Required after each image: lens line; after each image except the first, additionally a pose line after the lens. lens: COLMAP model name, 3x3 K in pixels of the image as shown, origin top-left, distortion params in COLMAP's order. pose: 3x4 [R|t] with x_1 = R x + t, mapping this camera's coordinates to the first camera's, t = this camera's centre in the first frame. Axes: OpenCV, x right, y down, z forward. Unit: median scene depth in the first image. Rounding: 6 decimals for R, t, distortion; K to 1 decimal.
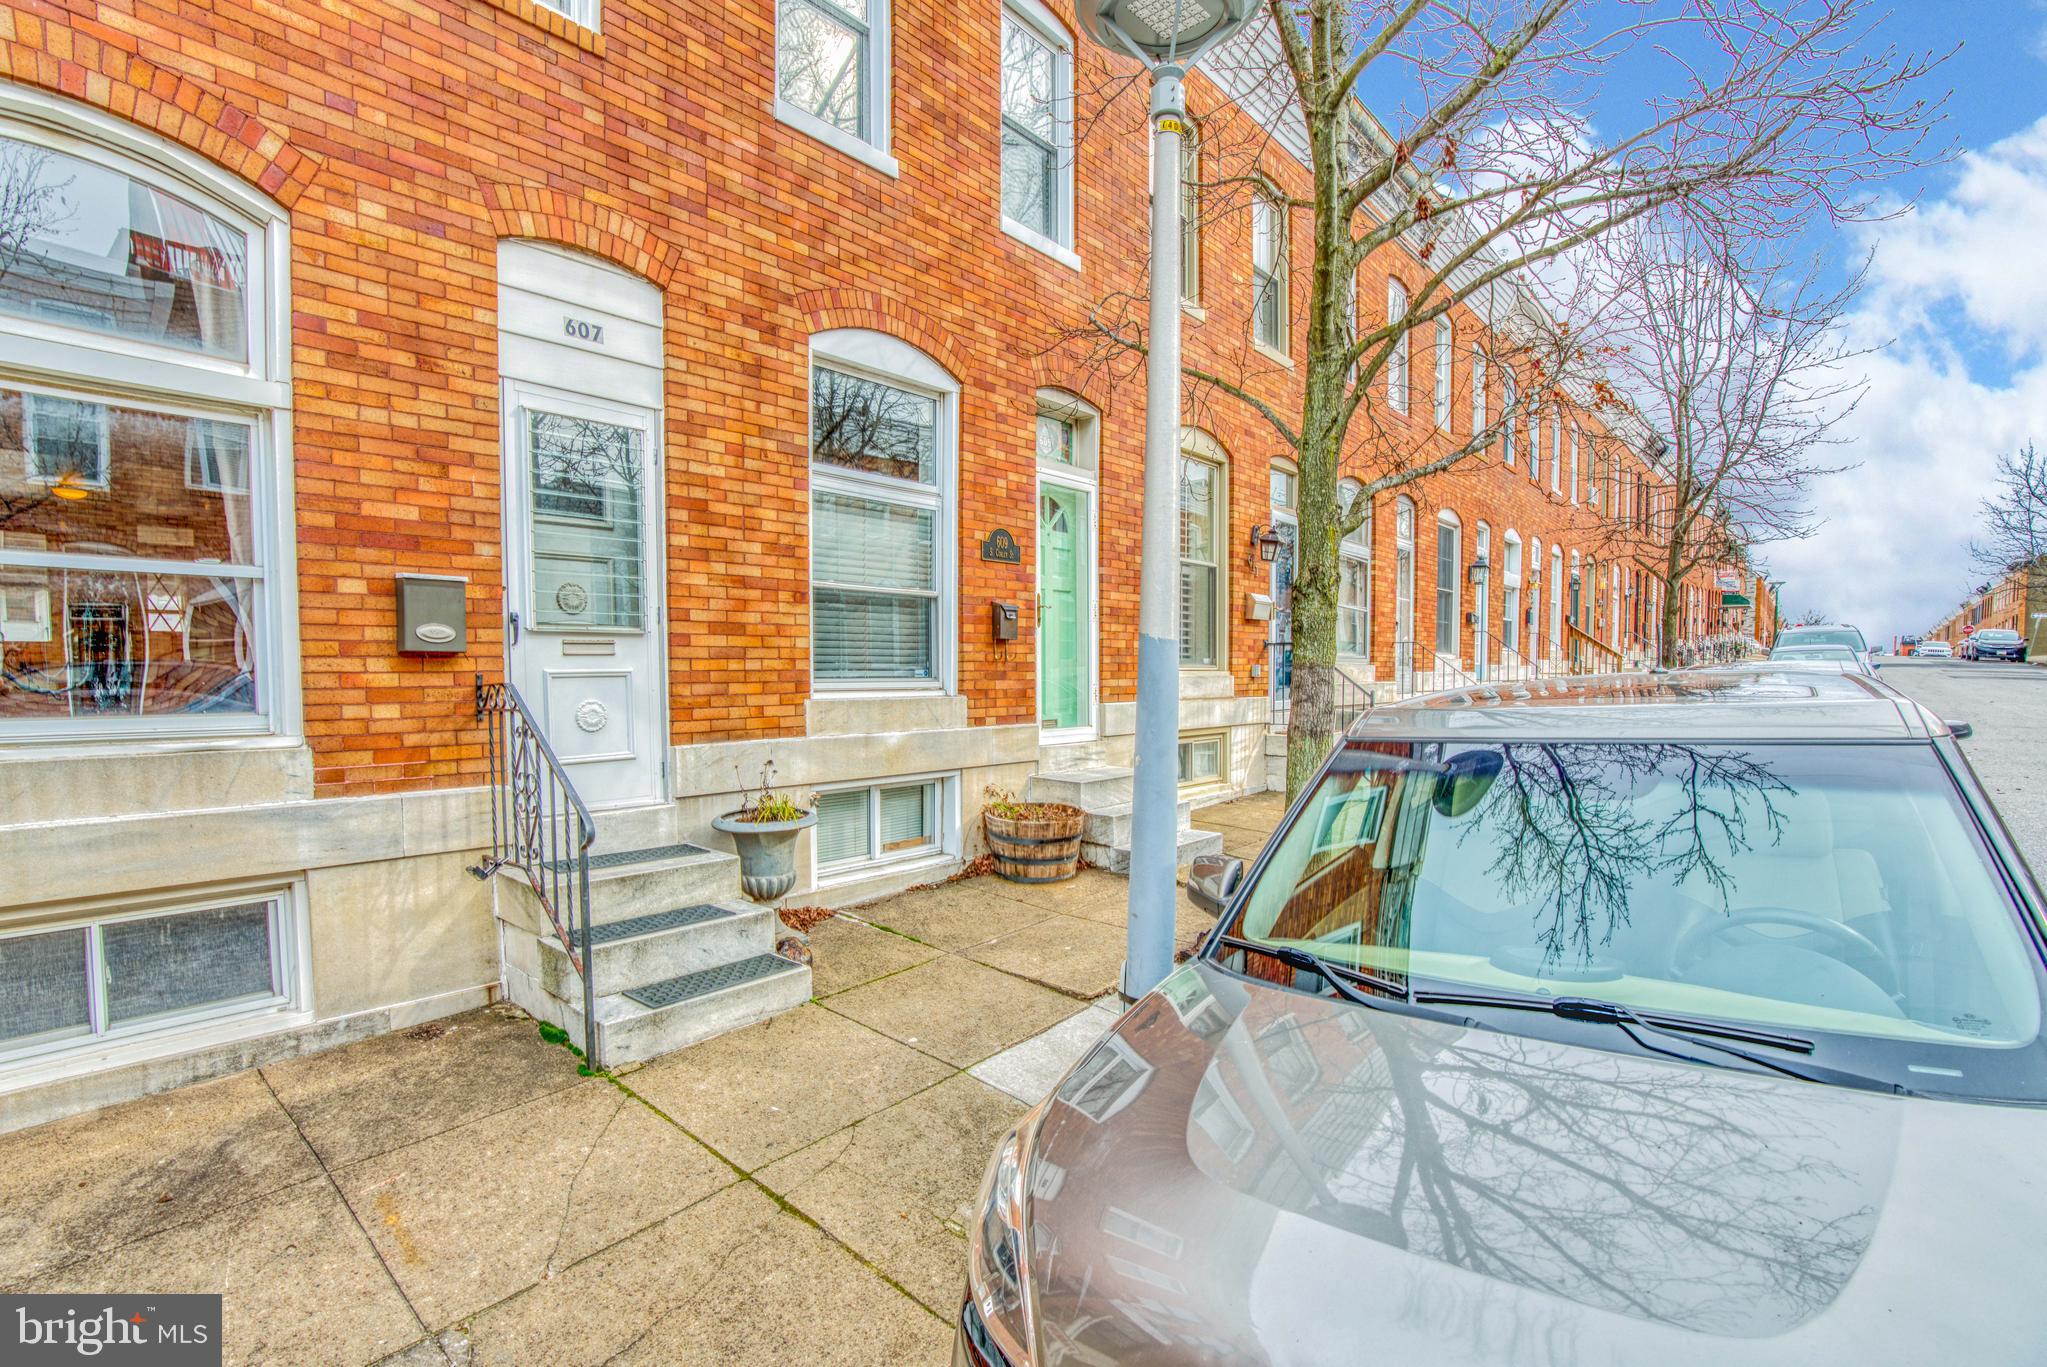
lens RADIAL K [[962.8, 0, 977.0], [0, 962.8, 707.3], [0, 0, 1]] dist [-0.066211, 0.033648]
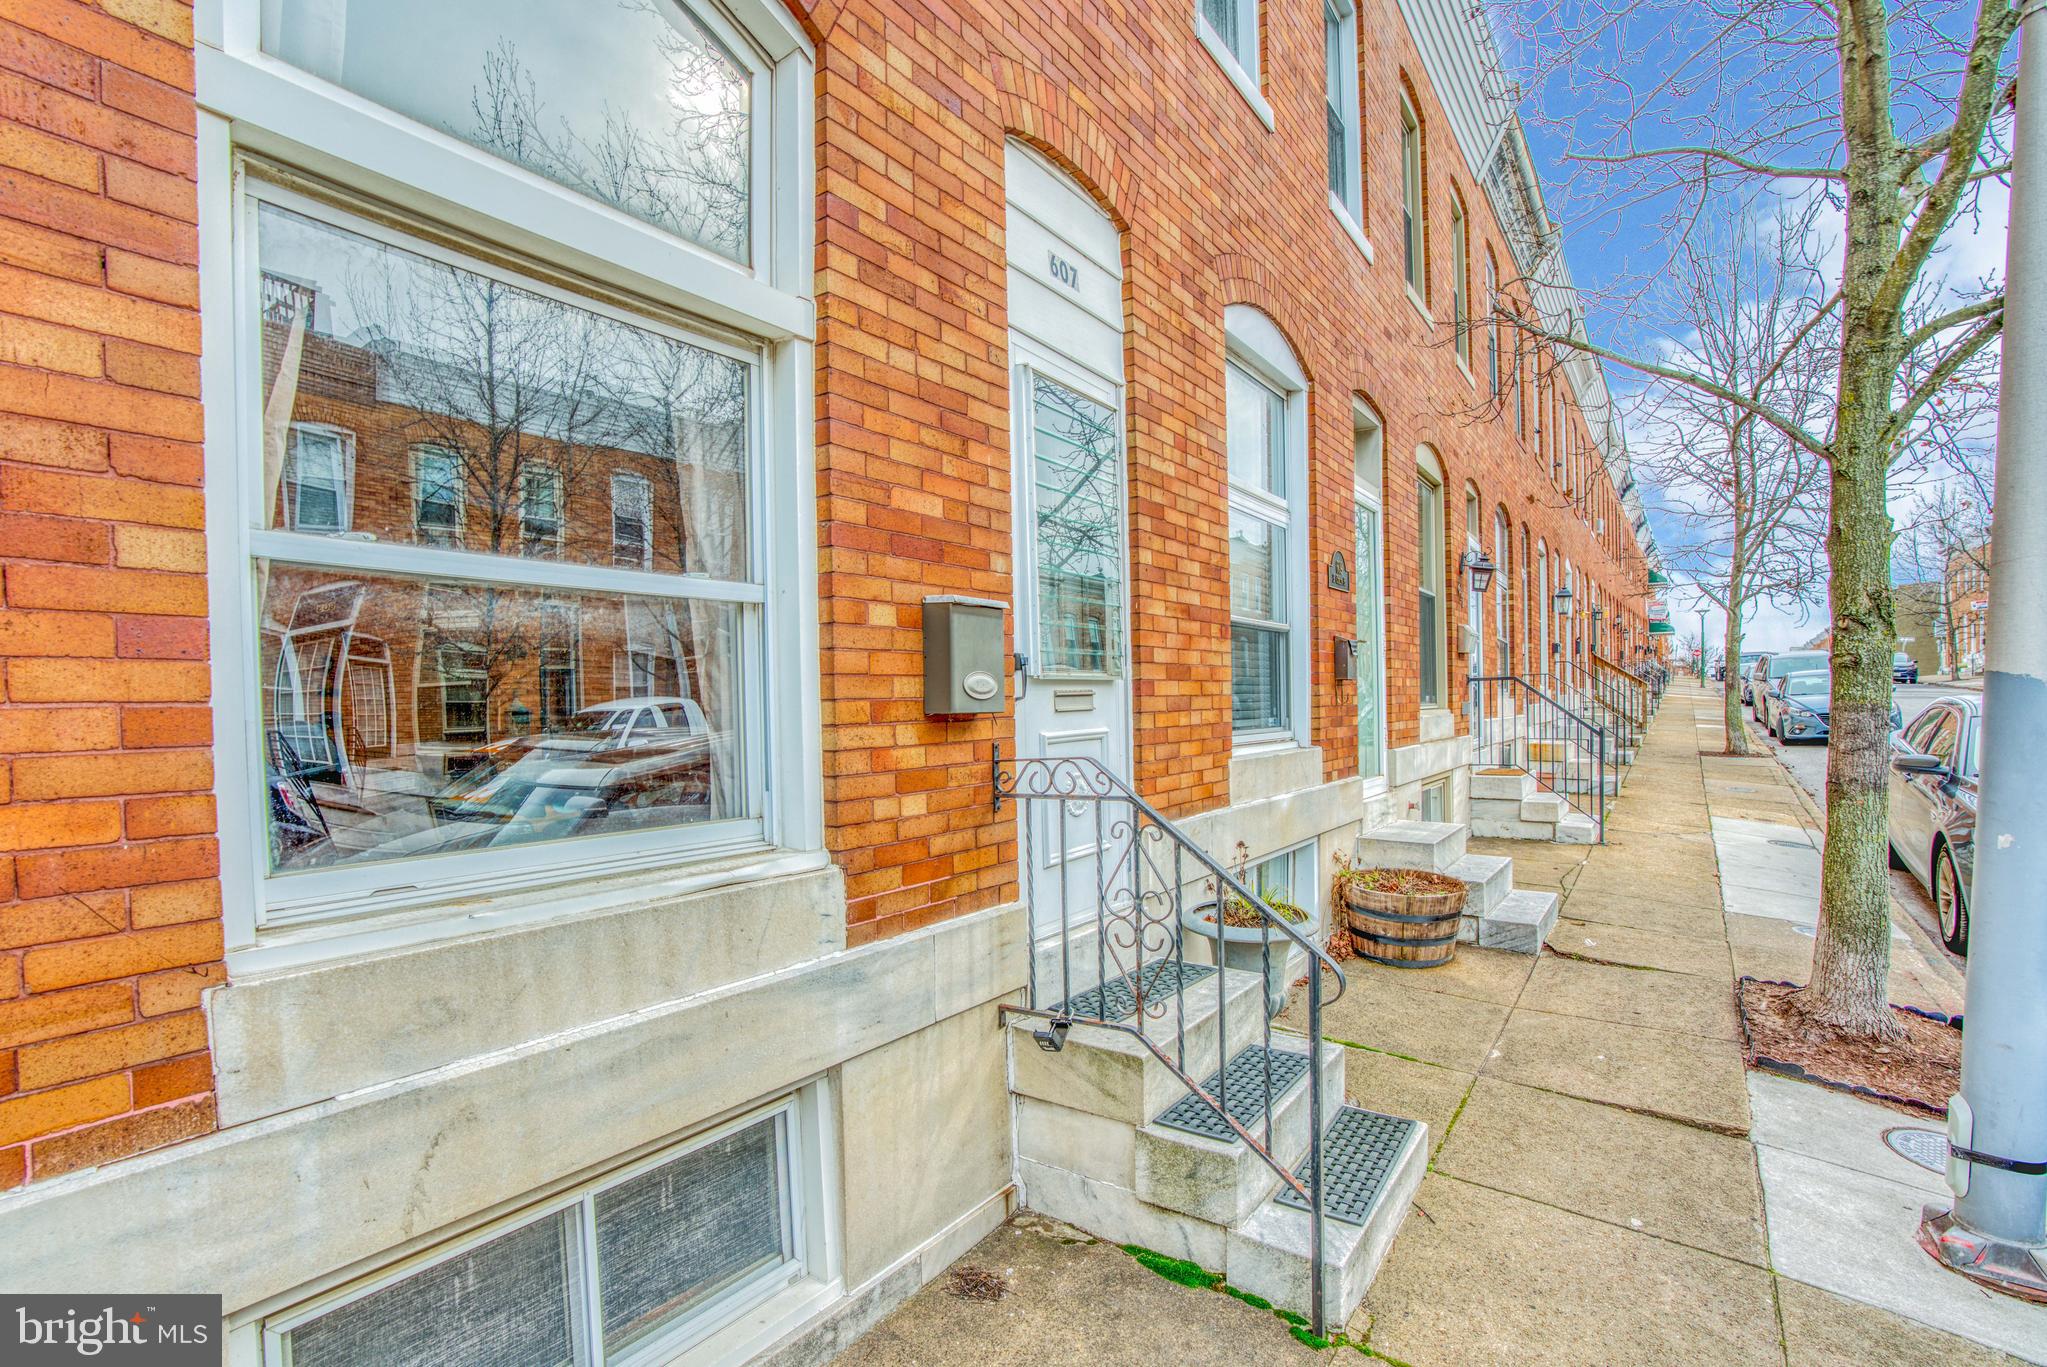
lens RADIAL K [[962.8, 0, 977.0], [0, 962.8, 707.3], [0, 0, 1]] dist [-0.066211, 0.033648]
pose [[0.992865, -0.017847, 0.117897, -0.626228], [0.022095, 0.999149, -0.034821, -0.037306], [-0.117175, 0.037178, 0.992415, 0.308660]]
